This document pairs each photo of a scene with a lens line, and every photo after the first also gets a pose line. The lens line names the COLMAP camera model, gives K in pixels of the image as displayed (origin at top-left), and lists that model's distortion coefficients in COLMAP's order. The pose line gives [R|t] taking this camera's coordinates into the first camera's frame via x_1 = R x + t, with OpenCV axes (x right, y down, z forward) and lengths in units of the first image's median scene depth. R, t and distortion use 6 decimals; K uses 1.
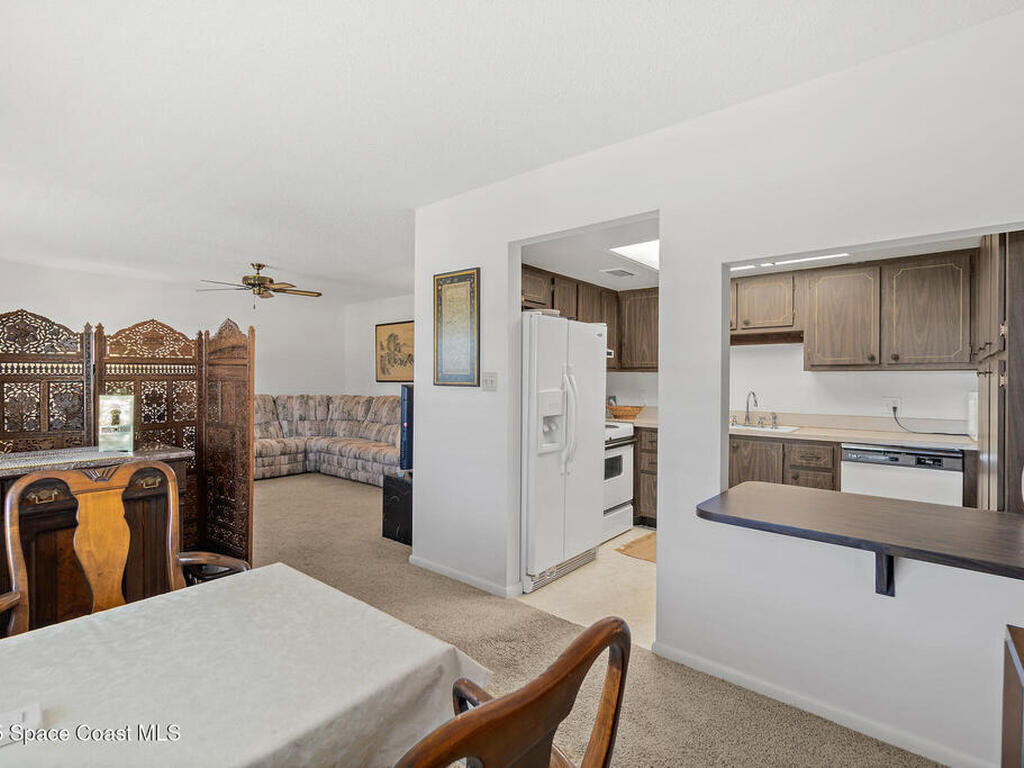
lens RADIAL K [[502.2, 0, 529.1], [0, 502.2, 378.4], [0, 0, 1]] dist [0.000451, -0.000100]
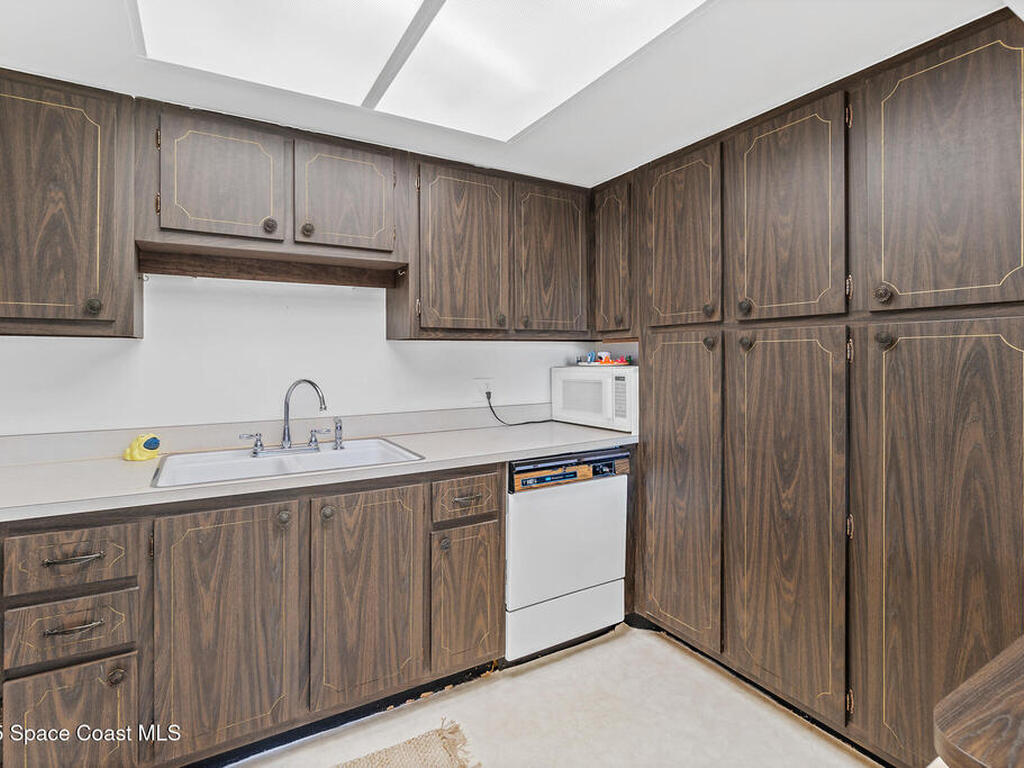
lens RADIAL K [[500.3, 0, 507.4], [0, 500.3, 366.3], [0, 0, 1]] dist [-0.000814, -0.000353]
pose [[0.377960, -0.024809, 0.925489, 0.112831], [0.010666, 0.999691, 0.022443, 0.006109], [-0.925760, 0.001389, 0.378108, 0.951608]]
